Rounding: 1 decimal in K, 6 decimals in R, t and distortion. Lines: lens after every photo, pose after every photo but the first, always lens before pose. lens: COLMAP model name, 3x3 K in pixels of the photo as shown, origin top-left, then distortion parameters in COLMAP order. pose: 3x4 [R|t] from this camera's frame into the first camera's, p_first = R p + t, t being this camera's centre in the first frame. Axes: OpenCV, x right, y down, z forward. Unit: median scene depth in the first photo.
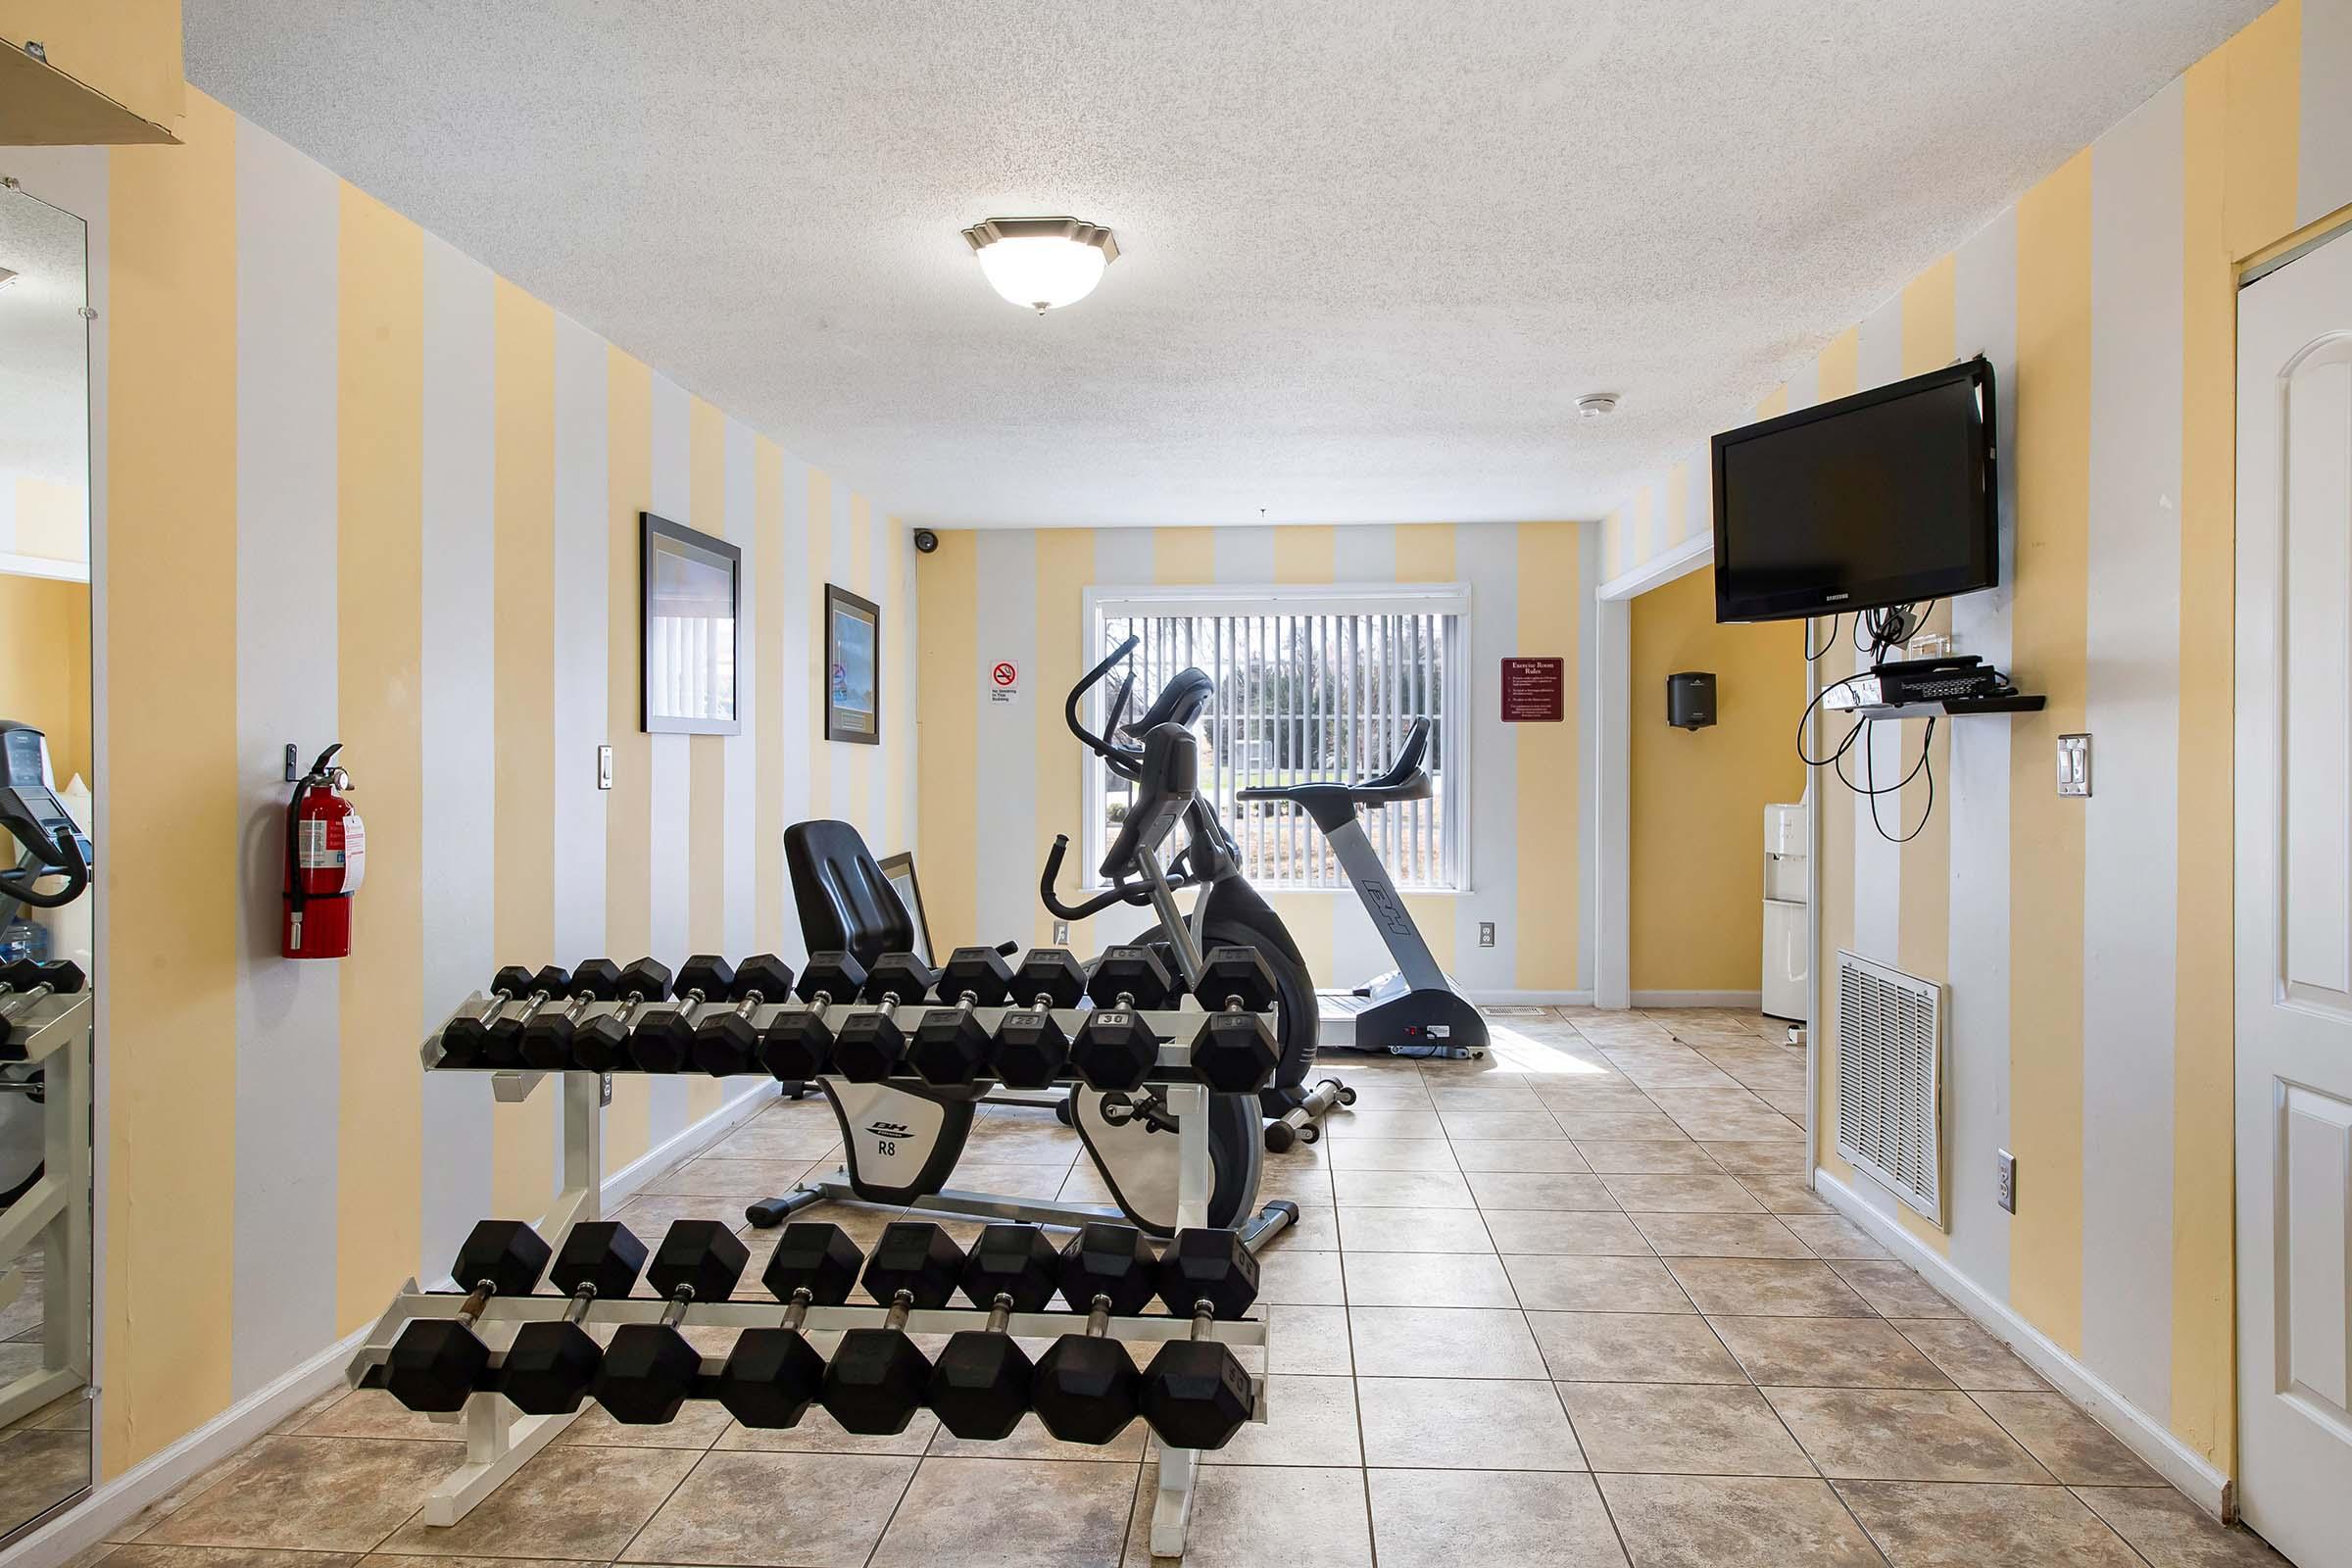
lens RADIAL K [[1511.9, 0, 1179.8], [0, 1511.9, 771.1], [0, 0, 1]] dist [-0.002299, 0.000664]
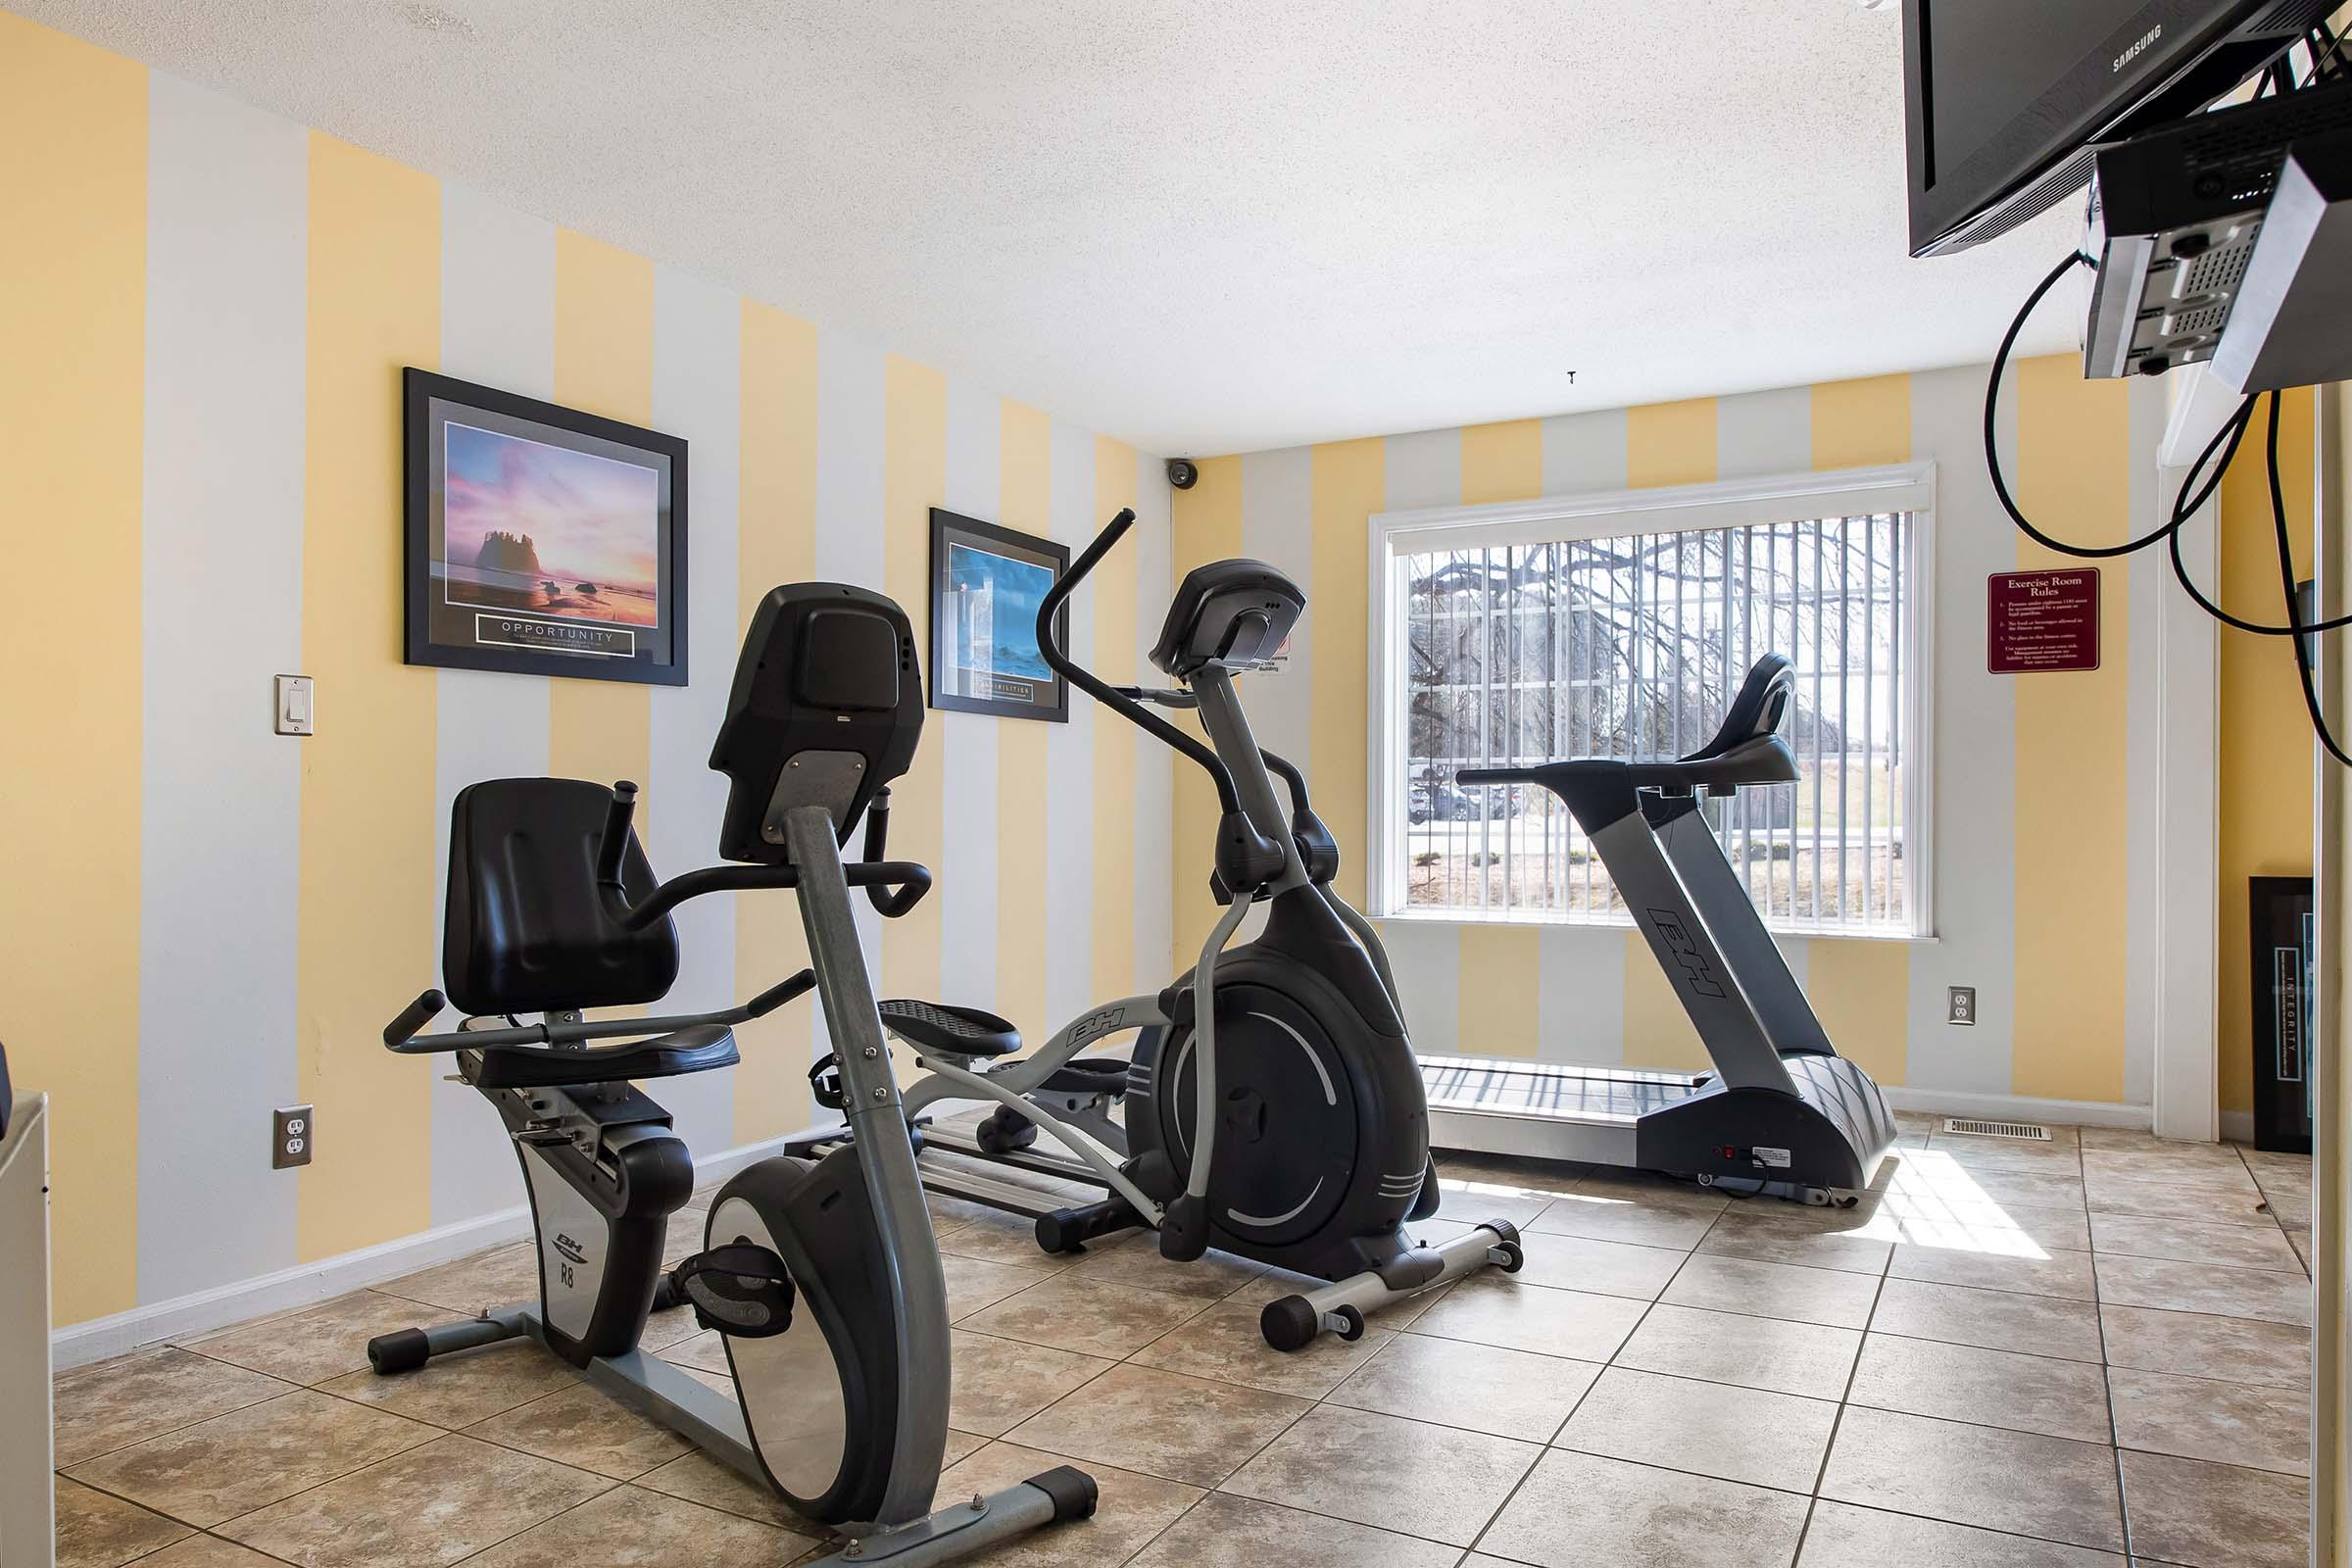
lens RADIAL K [[1511.9, 0, 1222.8], [0, 1511.9, 805.9], [0, 0, 1]] dist [-0.002299, 0.000664]
pose [[0.910286, -0.000982, -0.413980, 0.220915], [-0.001343, 0.999985, -0.005324, 0.032757], [0.413979, 0.005402, 0.910271, 0.344906]]
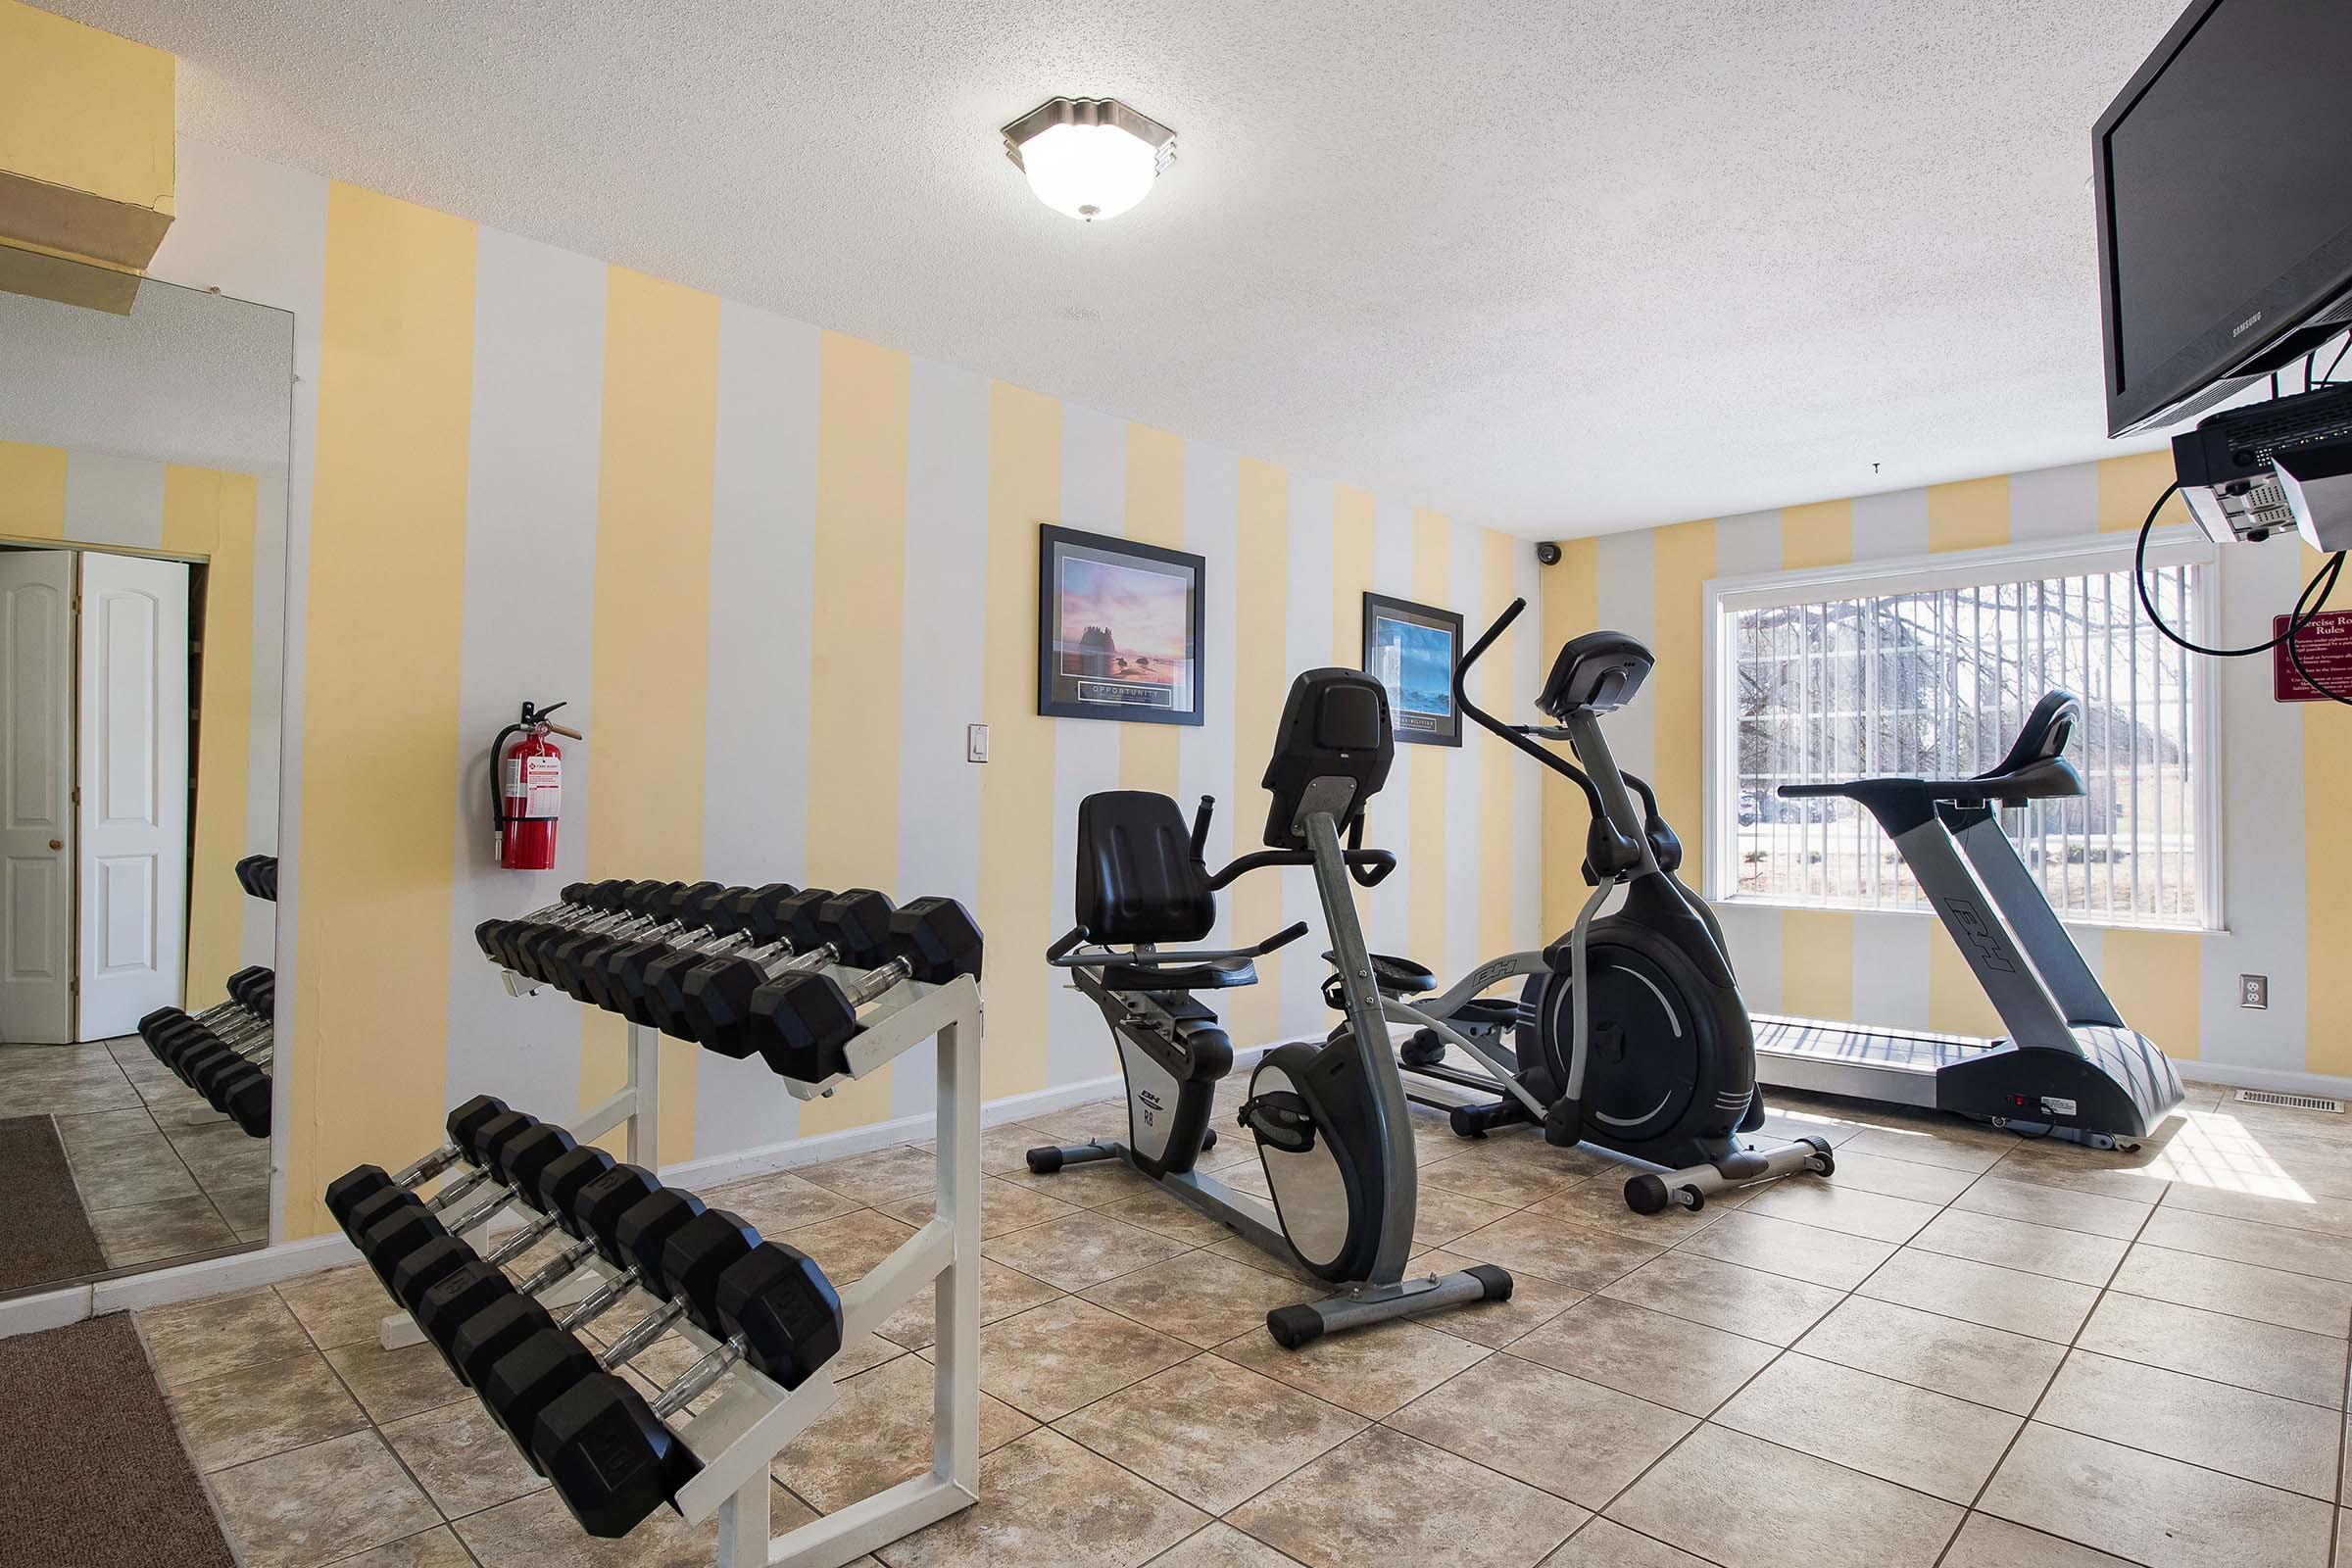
lens RADIAL K [[1244.7, 0, 1237.7], [0, 1244.7, 762.8], [0, 0, 1]] dist [-0.003235, -0.002336]
pose [[0.773627, -0.016454, -0.633427, 0.246904], [-0.010909, 0.999169, -0.039278, 0.031294], [0.633547, 0.037297, 0.772805, 0.261561]]
